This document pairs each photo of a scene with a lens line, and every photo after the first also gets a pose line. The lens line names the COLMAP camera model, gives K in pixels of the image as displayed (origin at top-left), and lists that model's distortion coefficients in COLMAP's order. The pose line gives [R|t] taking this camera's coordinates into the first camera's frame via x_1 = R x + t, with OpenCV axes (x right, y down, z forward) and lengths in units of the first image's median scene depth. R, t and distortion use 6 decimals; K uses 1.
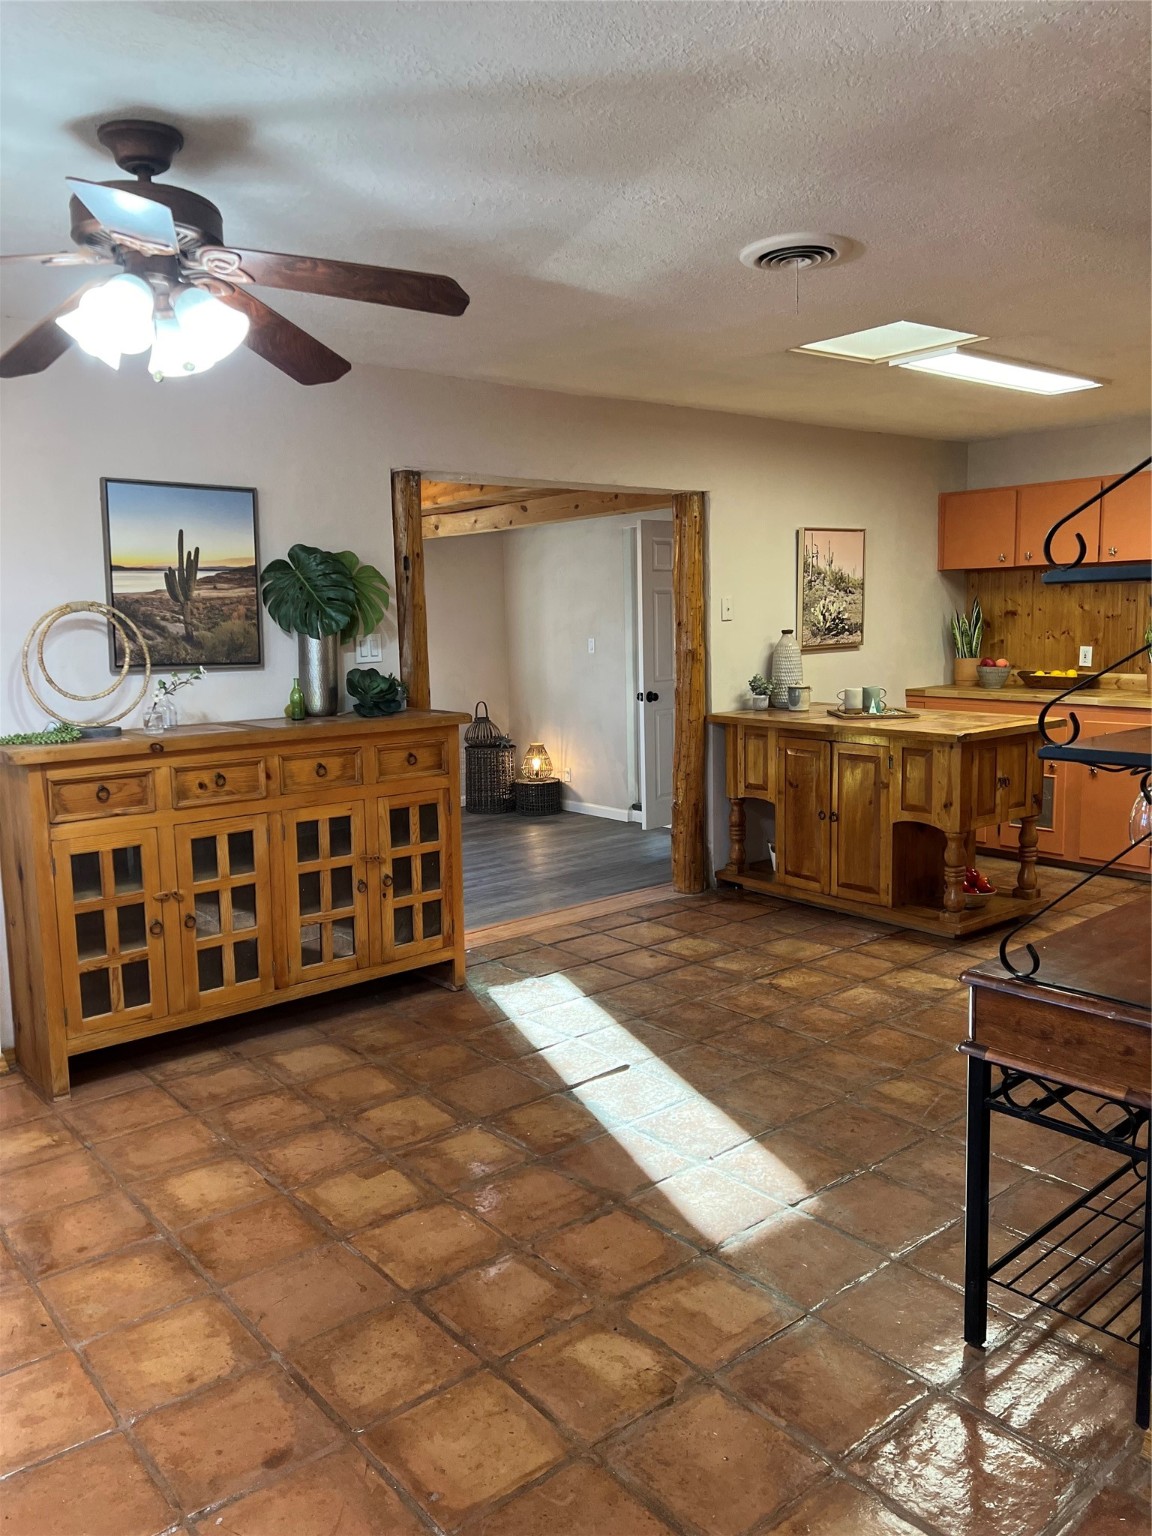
lens RADIAL K [[1137.8, 0, 576.0], [0, 1137.8, 768.0], [0, 0, 1]] dist [0.044142, -0.045072]
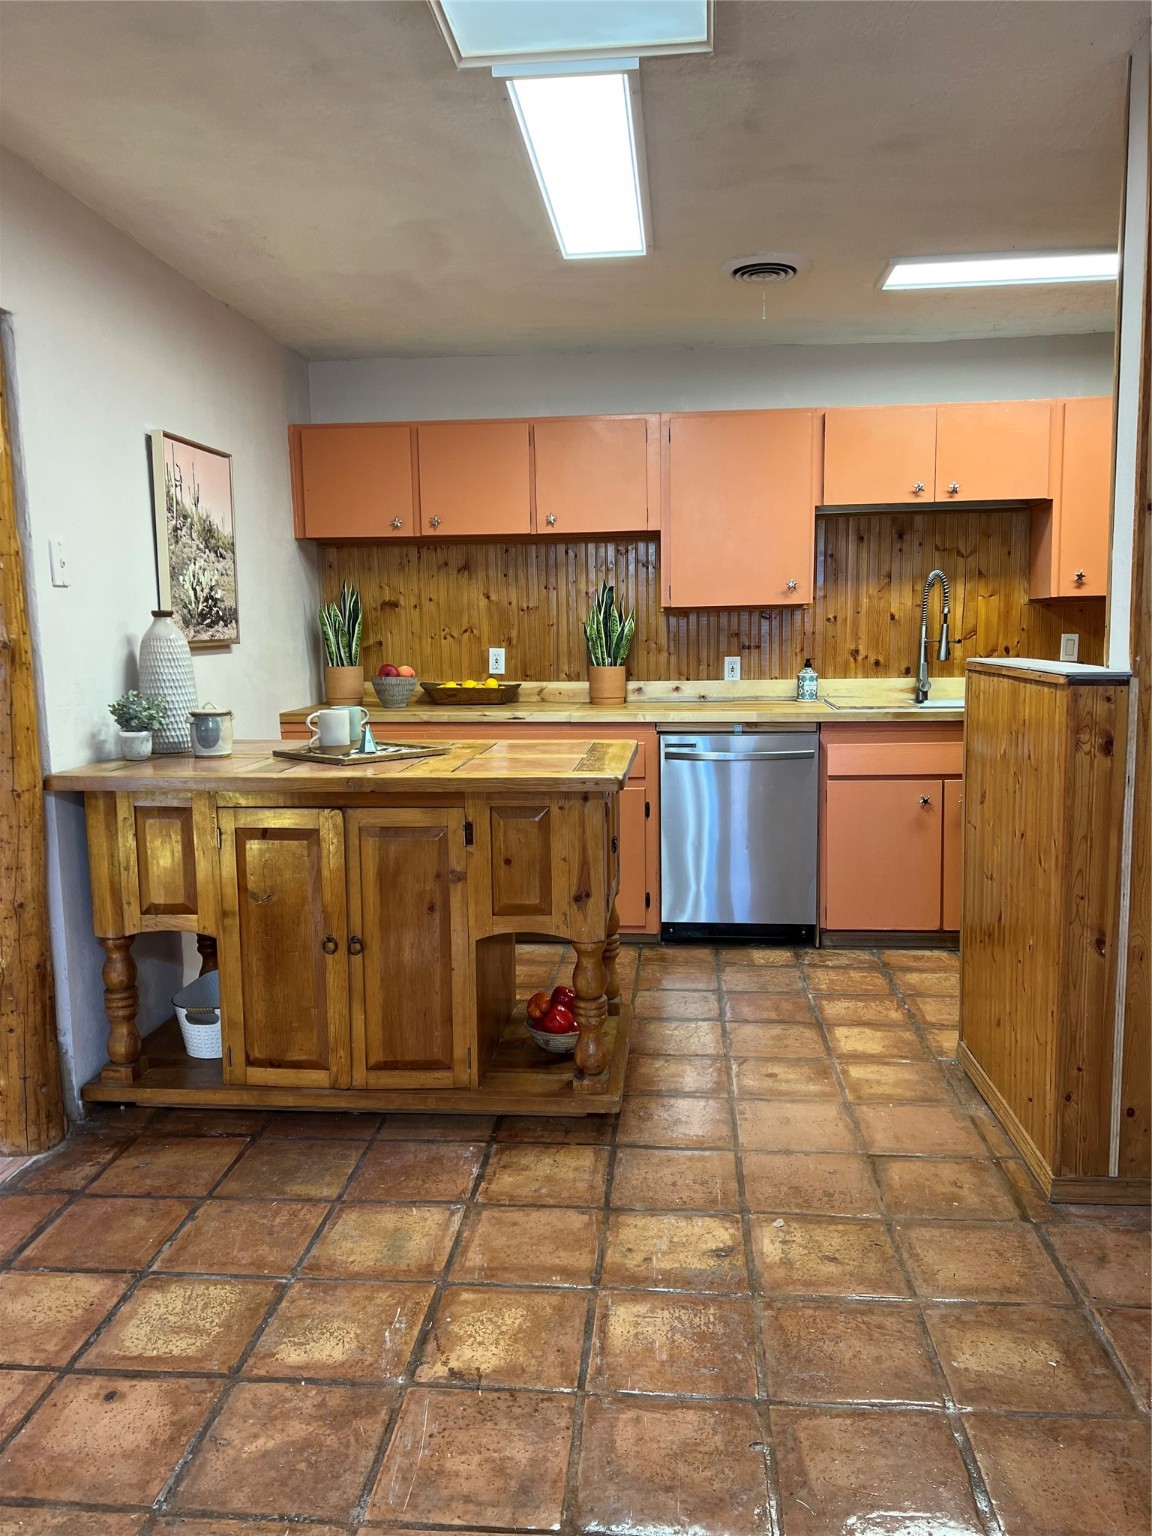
lens RADIAL K [[1137.8, 0, 576.0], [0, 1137.8, 768.0], [0, 0, 1]] dist [0.044142, -0.045072]
pose [[0.703046, -0.075734, 0.707100, -0.070807], [0.096055, 0.995314, 0.011099, -0.034013], [-0.704627, 0.060118, 0.707026, 0.492444]]
